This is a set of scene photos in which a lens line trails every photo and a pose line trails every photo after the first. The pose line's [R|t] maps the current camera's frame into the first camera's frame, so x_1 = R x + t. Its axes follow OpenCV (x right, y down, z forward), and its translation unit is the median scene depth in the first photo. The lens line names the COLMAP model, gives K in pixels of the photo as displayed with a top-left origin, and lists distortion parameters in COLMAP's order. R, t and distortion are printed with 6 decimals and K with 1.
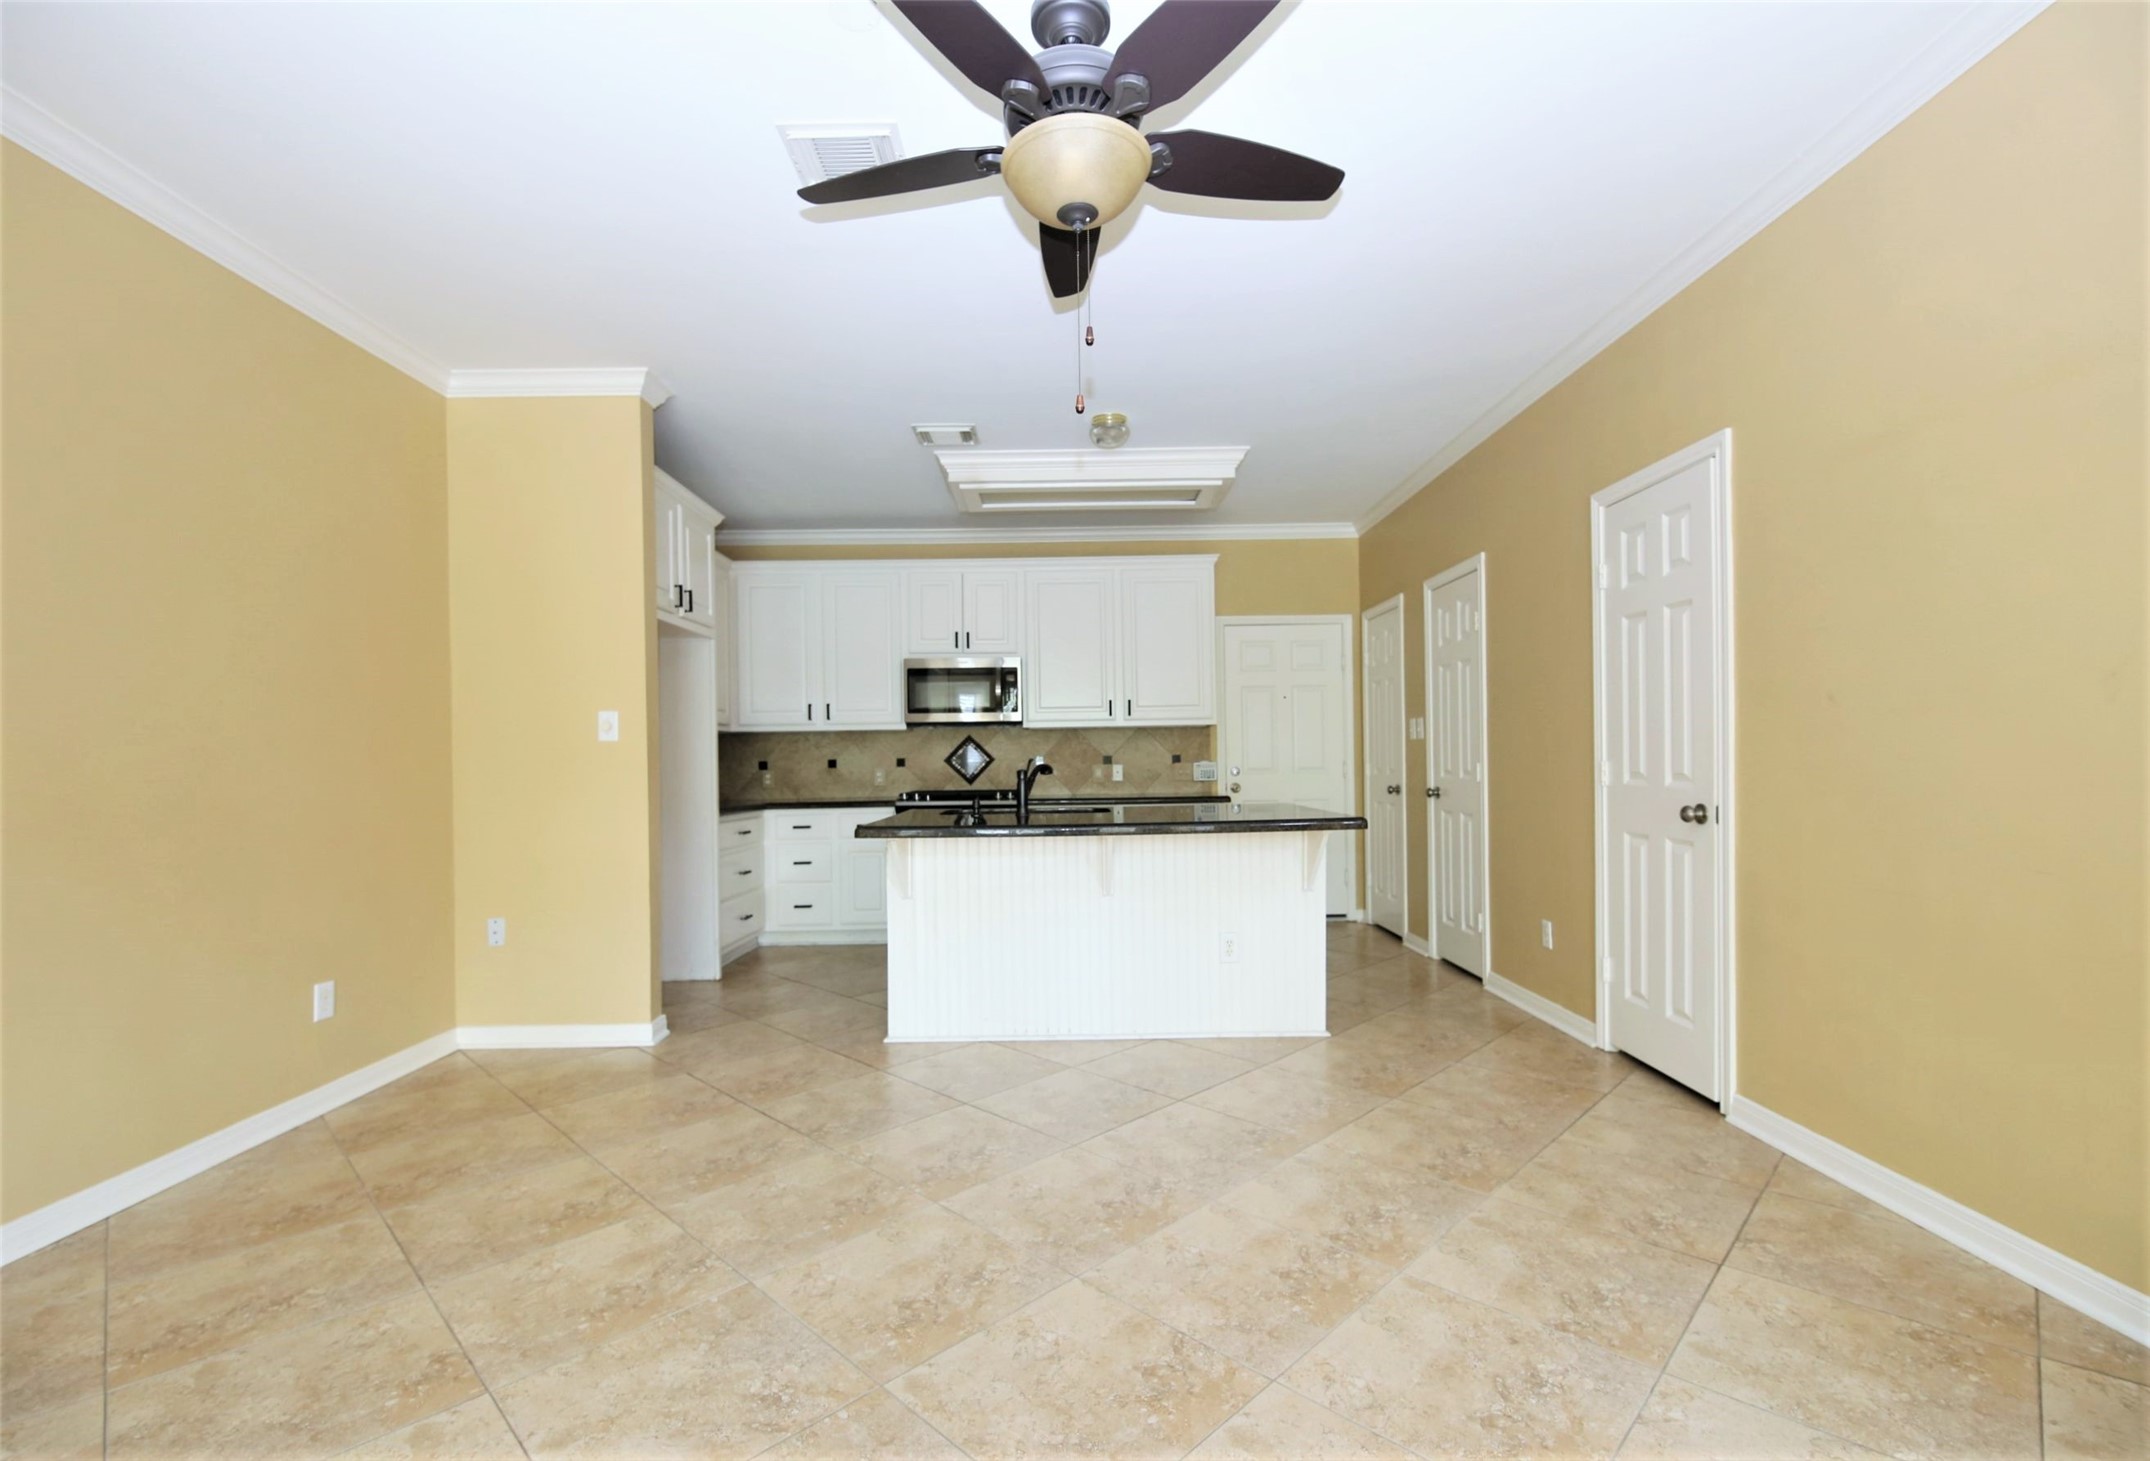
lens RADIAL K [[946.5, 0, 1071.0], [0, 946.5, 764.3], [0, 0, 1]] dist [0.015252, -0.009835]
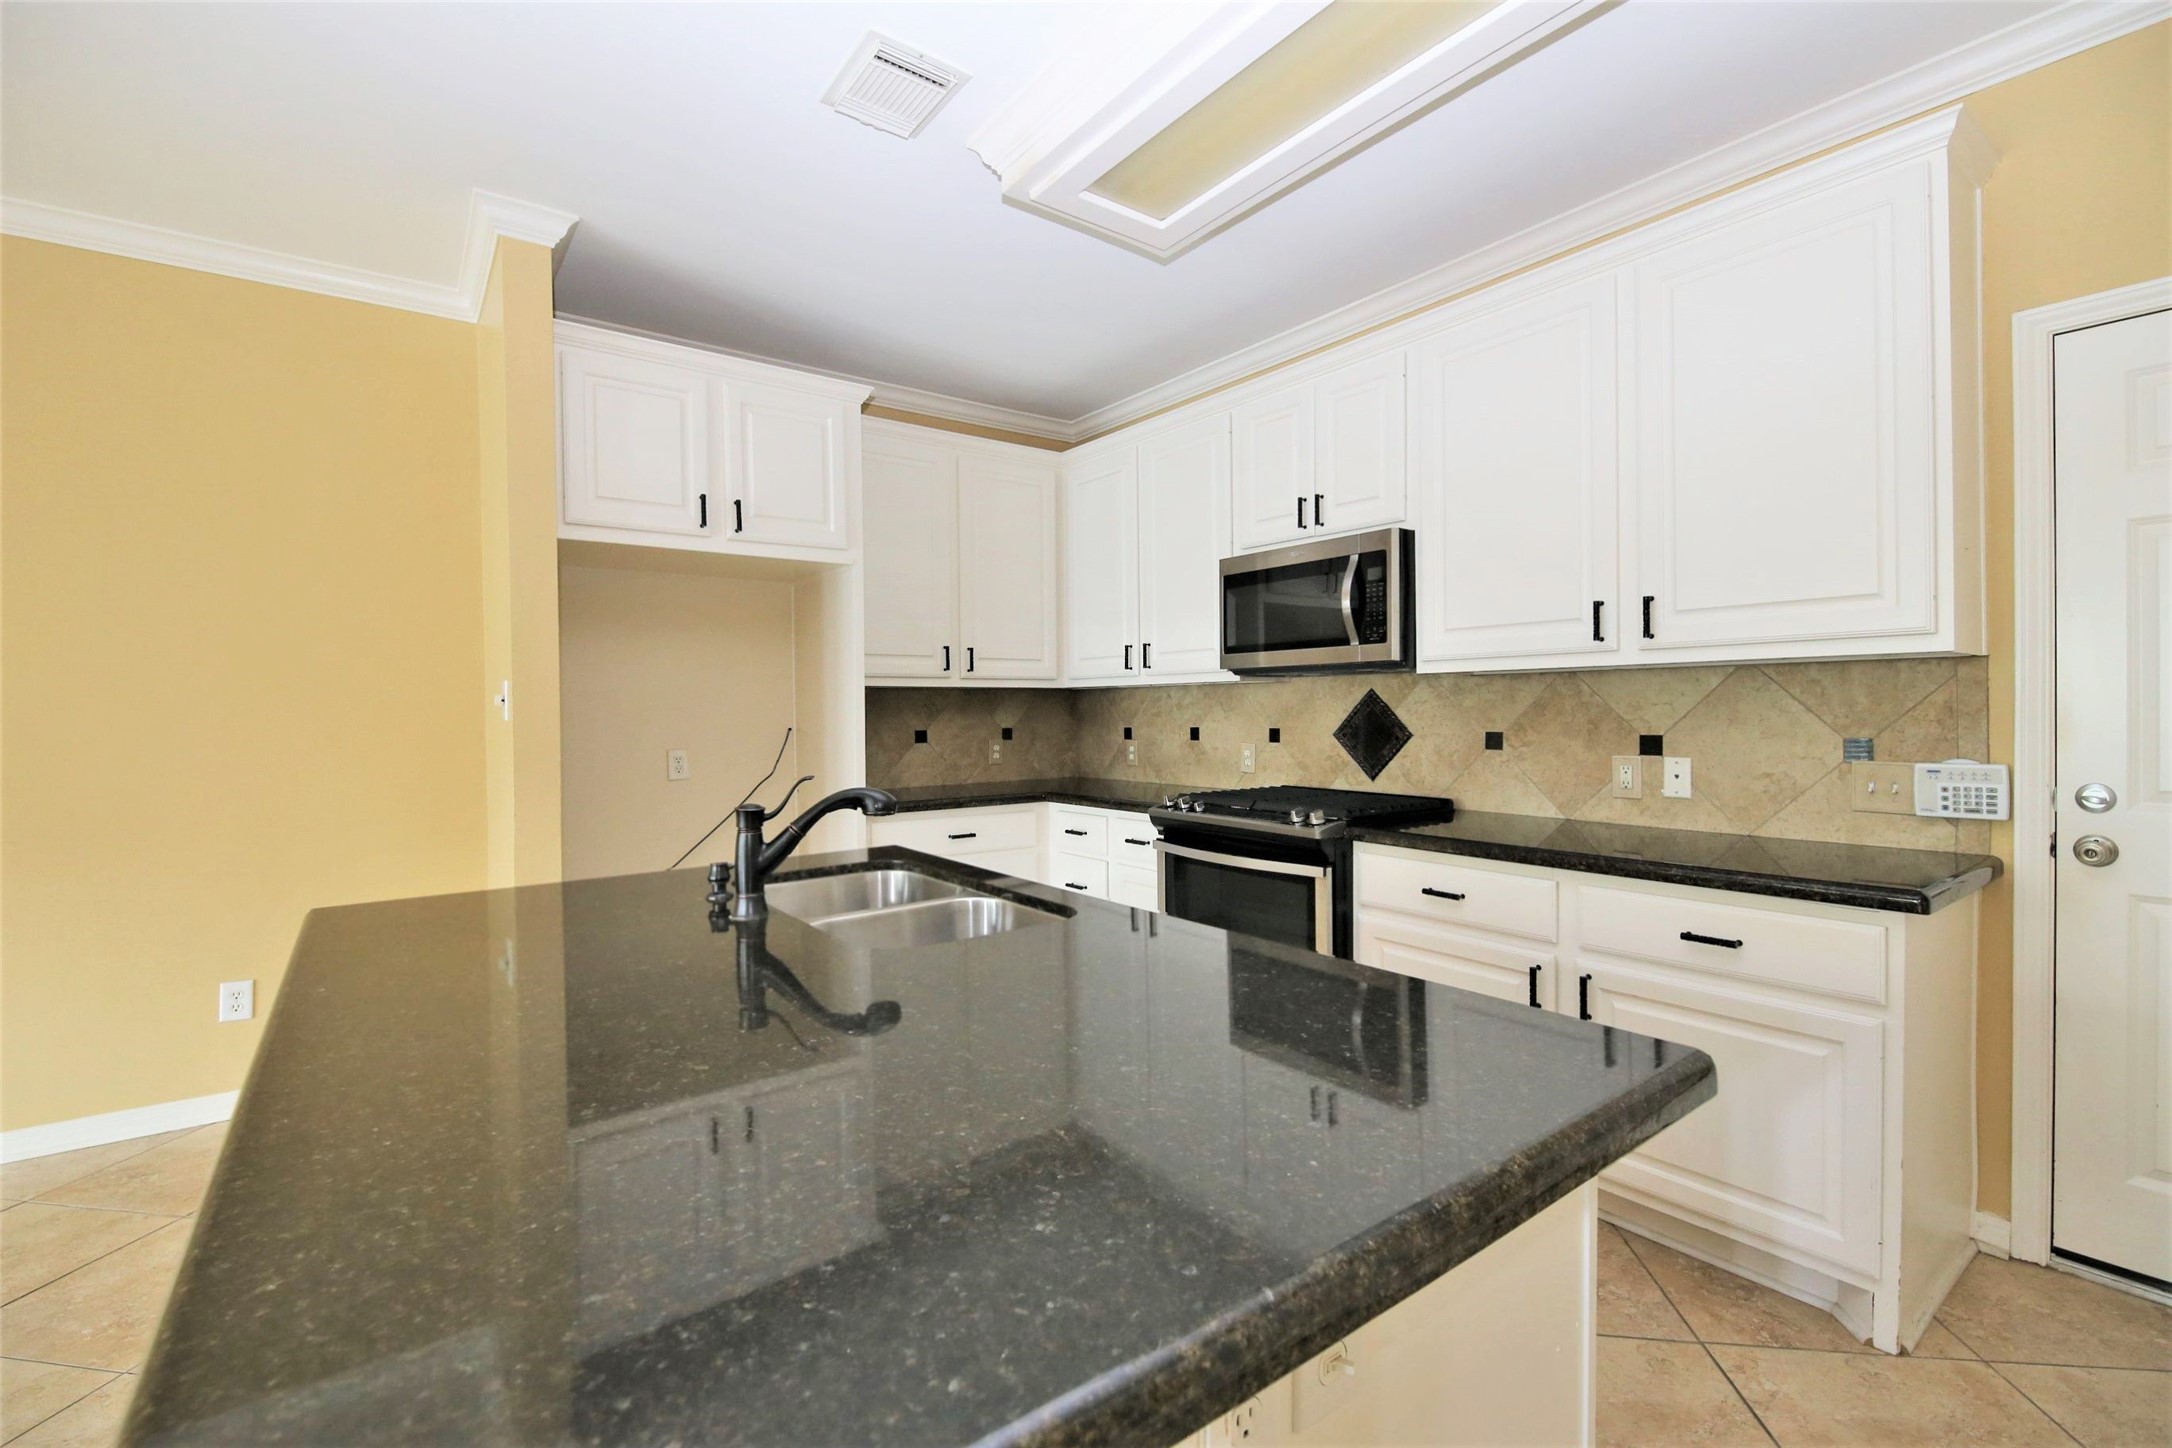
lens RADIAL K [[927.7, 0, 1079.8], [0, 927.7, 717.8], [0, 0, 1]] dist [-0.002078, -0.000429]
pose [[0.594894, 0.016175, -0.803641, 0.243172], [0.000016, 0.999797, 0.020136, -0.027743], [0.803804, -0.011992, 0.594773, 0.623186]]
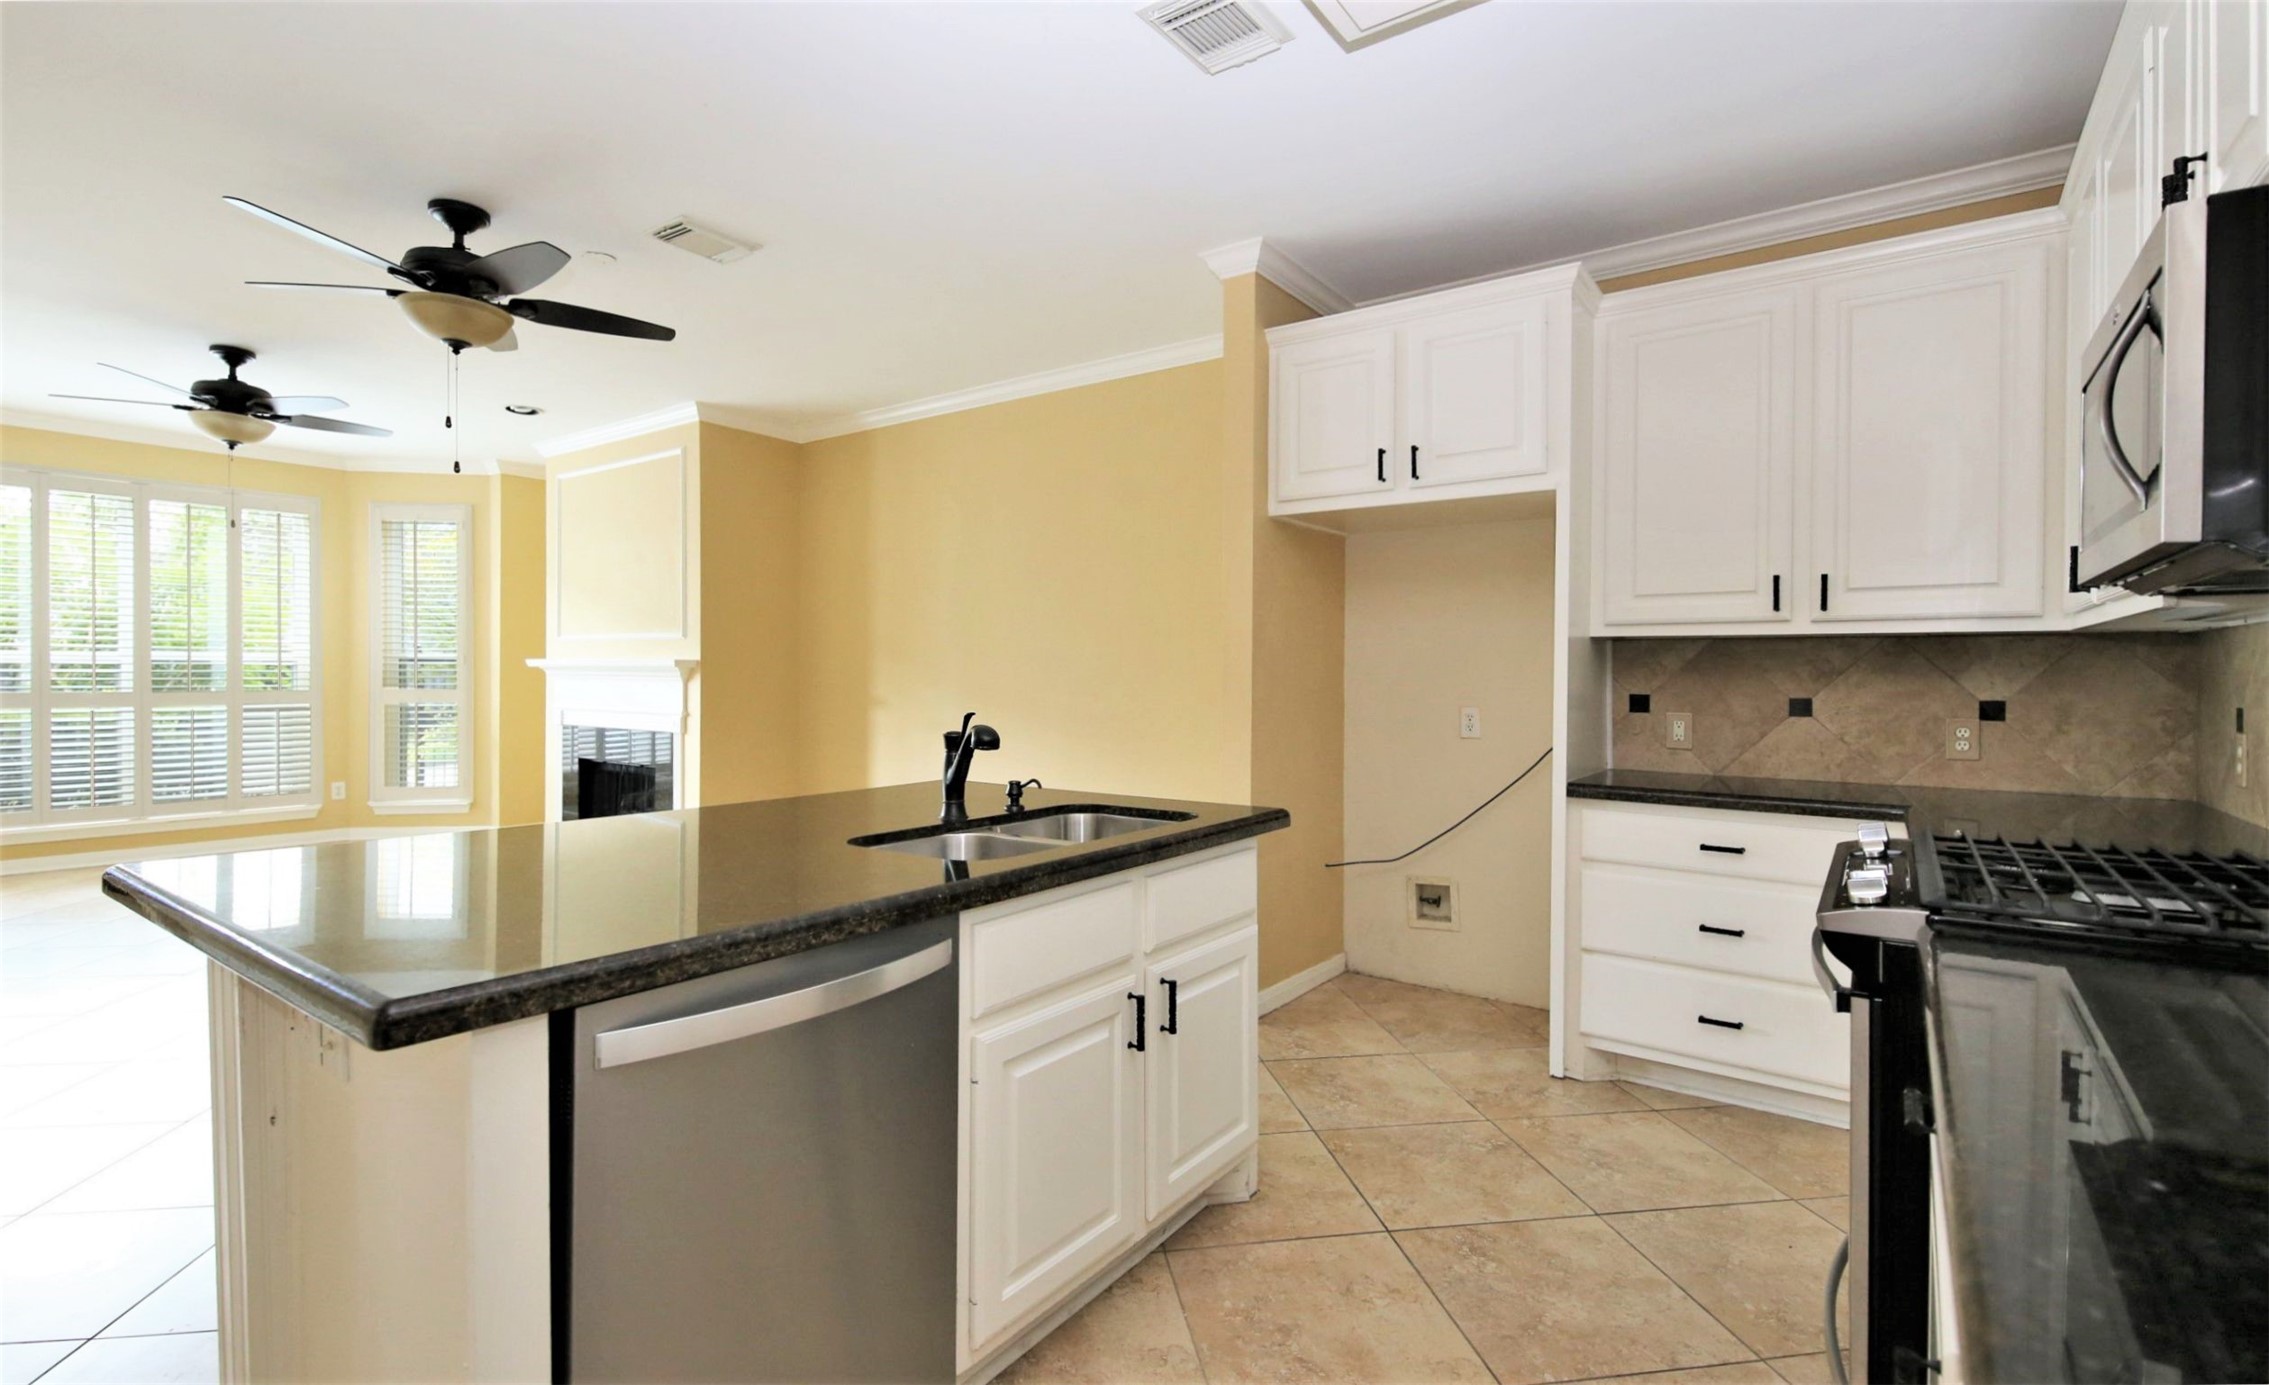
lens RADIAL K [[1022.4, 0, 1134.5], [0, 1022.4, 692.5], [0, 0, 1]] dist [0.000693, -0.007437]
pose [[-0.594062, 0.025971, -0.804000, 0.243045], [0.001555, 0.999514, 0.031137, -0.024065], [0.804418, 0.017247, -0.593813, 1.005163]]
